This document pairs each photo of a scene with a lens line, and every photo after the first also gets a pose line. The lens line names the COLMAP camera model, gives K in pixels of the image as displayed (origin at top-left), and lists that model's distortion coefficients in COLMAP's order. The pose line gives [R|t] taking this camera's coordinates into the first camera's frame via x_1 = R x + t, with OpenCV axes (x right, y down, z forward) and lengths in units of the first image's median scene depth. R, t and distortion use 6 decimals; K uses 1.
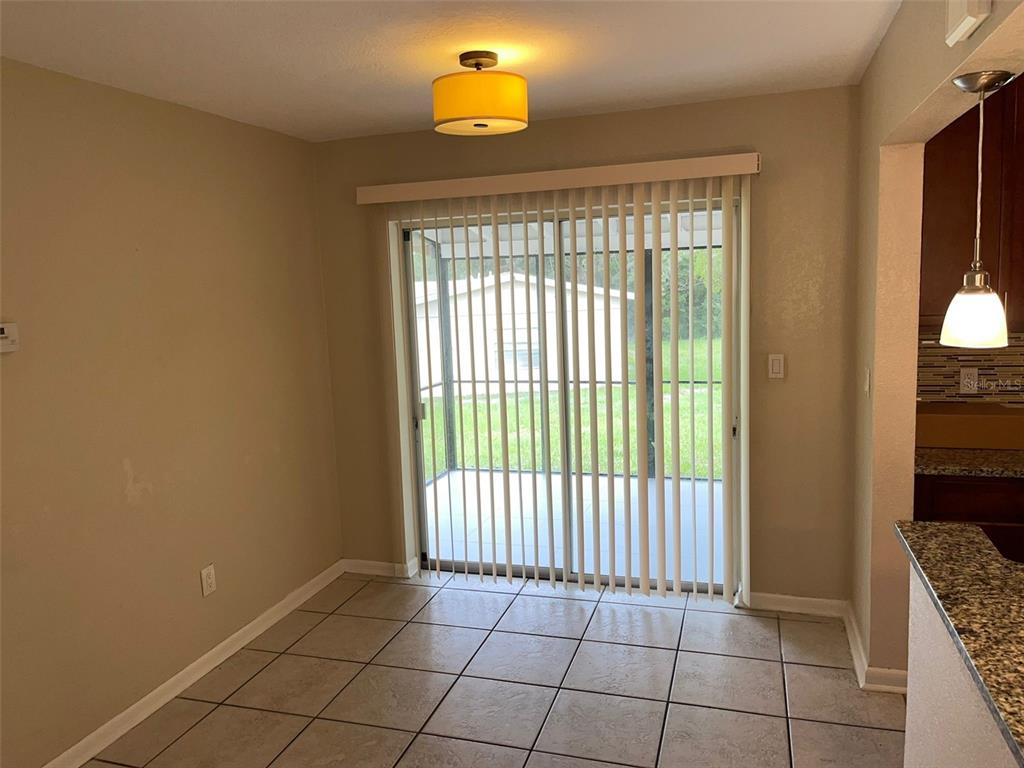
lens RADIAL K [[783.5, 0, 493.8], [0, 783.5, 381.7], [0, 0, 1]] dist [0.005534, -0.002443]
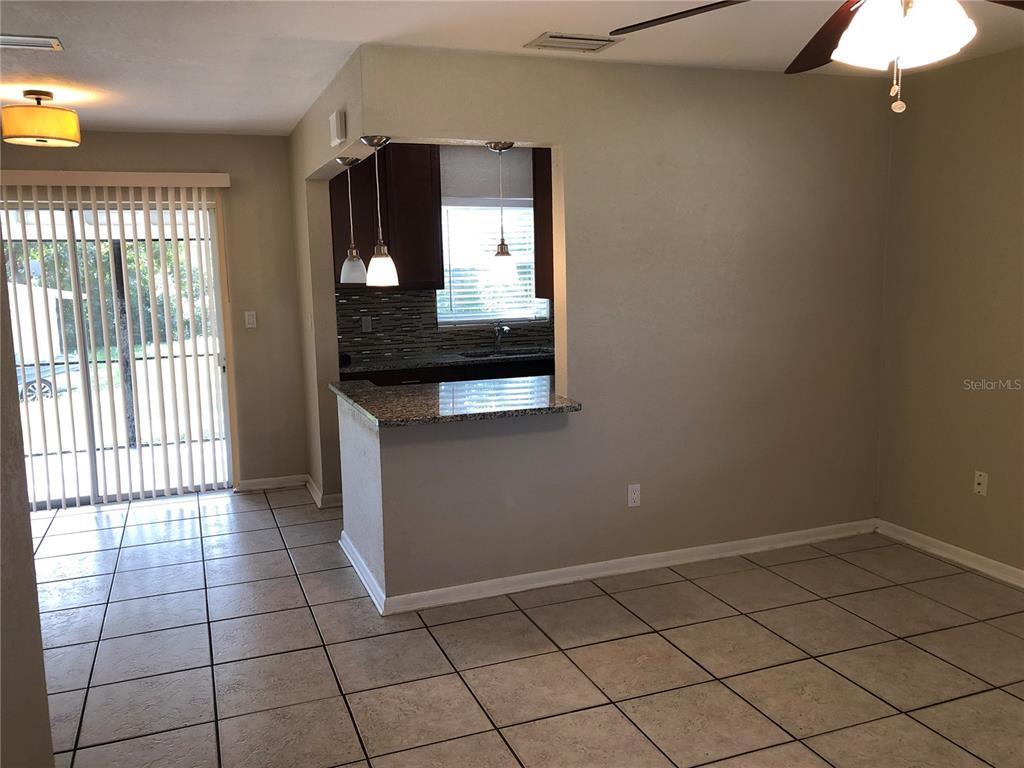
lens RADIAL K [[837.2, 0, 507.5], [0, 837.2, 371.1], [0, 0, 1]] dist [0.034816, 0.006930]
pose [[0.776492, -0.060136, 0.627251, -0.258721], [0.076479, 0.997071, 0.000915, 0.111423], [-0.625468, 0.047262, 0.778817, -0.518406]]
